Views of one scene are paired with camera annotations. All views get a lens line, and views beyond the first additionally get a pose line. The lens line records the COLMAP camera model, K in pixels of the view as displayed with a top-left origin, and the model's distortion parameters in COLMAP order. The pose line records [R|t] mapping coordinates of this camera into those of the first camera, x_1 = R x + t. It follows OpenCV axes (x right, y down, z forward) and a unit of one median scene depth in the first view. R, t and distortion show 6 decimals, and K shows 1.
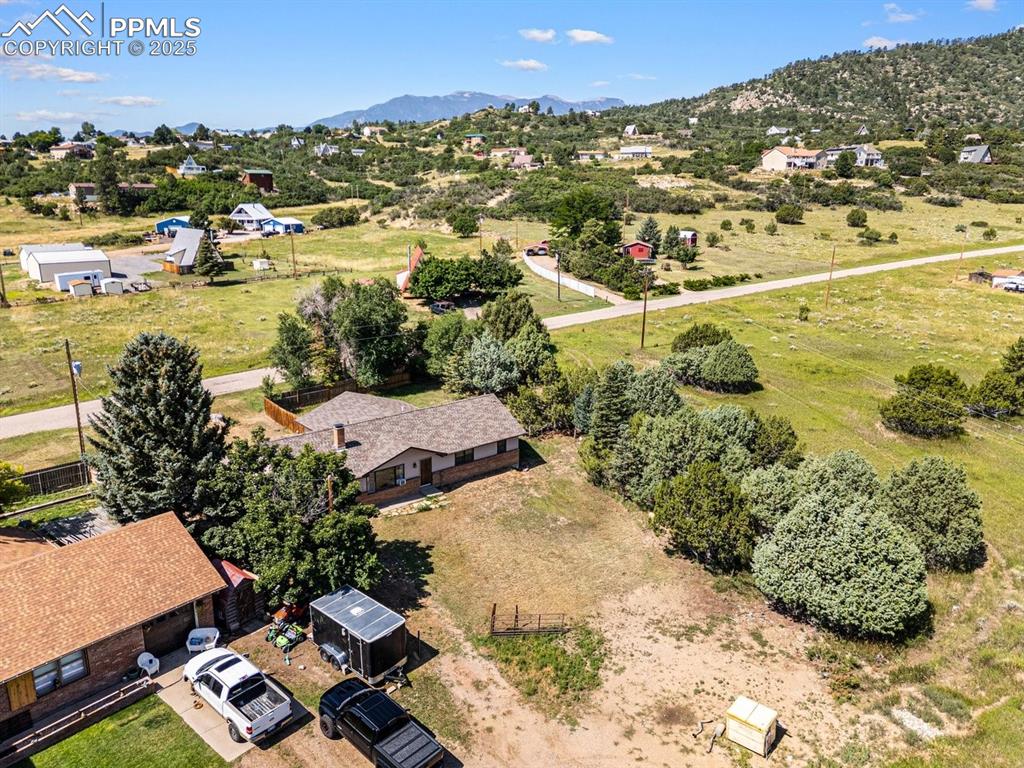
lens RADIAL K [[712.5, 0, 512.0], [0, 712.5, 384.0], [0, 0, 1]] dist [0.072306, -0.068470]
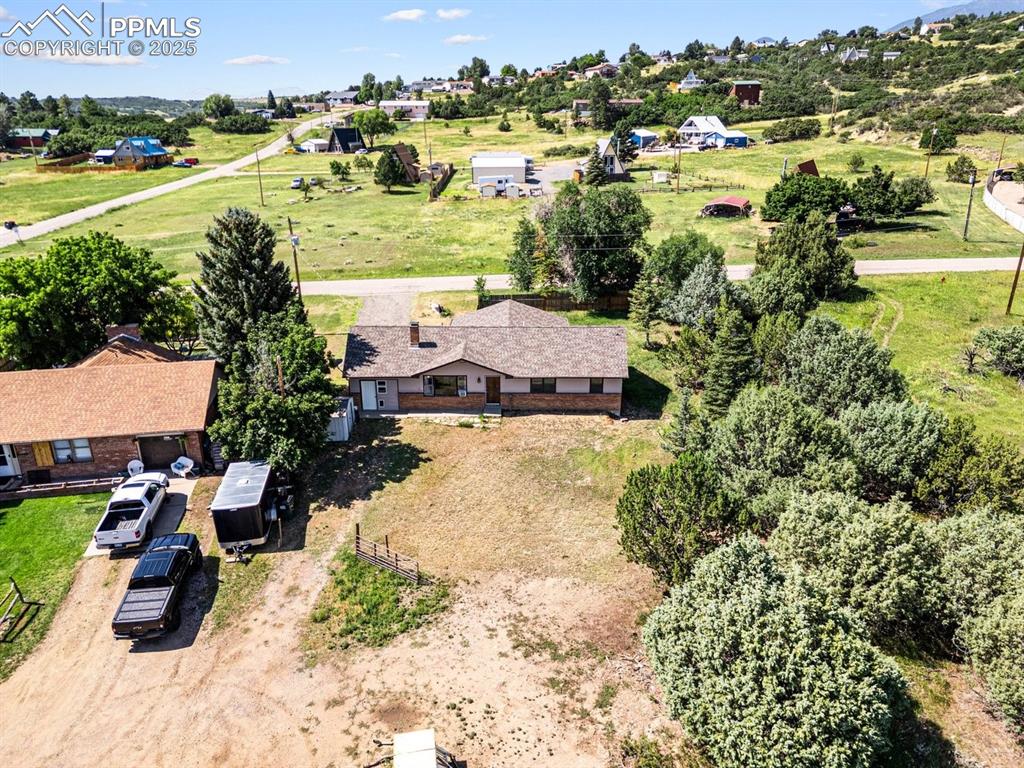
lens RADIAL K [[712.5, 0, 512.0], [0, 712.5, 384.0], [0, 0, 1]] dist [0.072306, -0.068470]
pose [[0.765652, 0.221670, -0.603854, 0.116860], [-0.158398, 0.974812, 0.157007, -0.009064], [0.623448, -0.024563, 0.781479, 0.071004]]
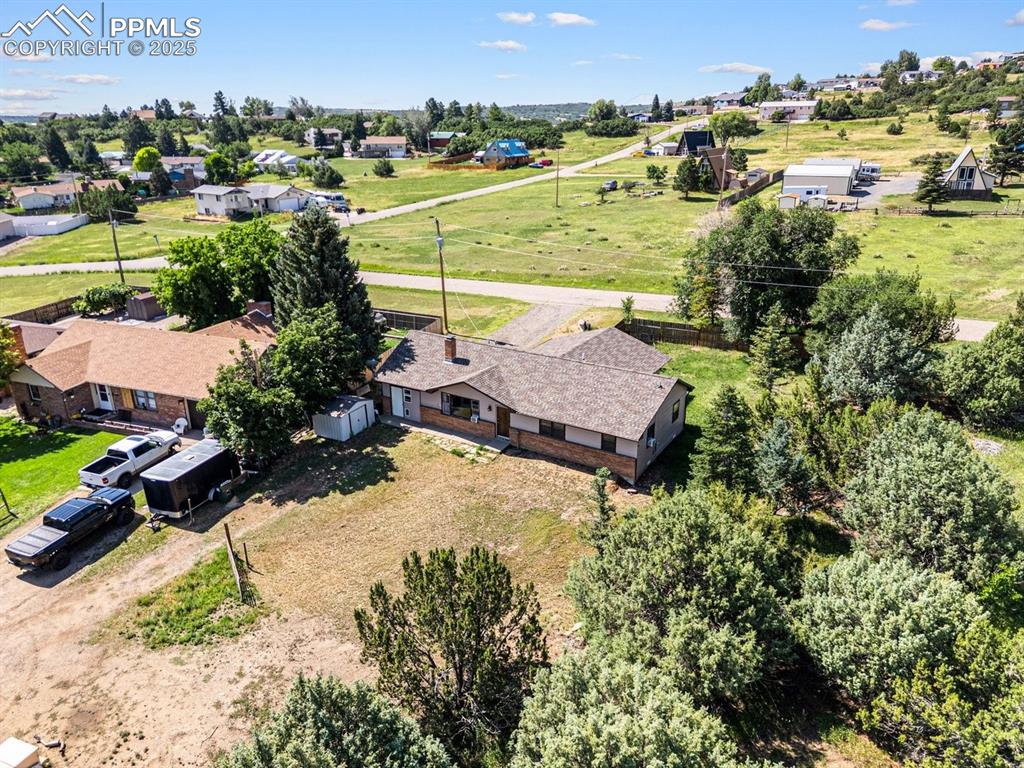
lens RADIAL K [[712.5, 0, 512.0], [0, 712.5, 384.0], [0, 0, 1]] dist [0.072306, -0.068470]
pose [[0.327902, 0.324794, -0.887124, 0.156819], [-0.236441, 0.937371, 0.255796, -0.035123], [0.914645, 0.125877, 0.384160, 0.170566]]
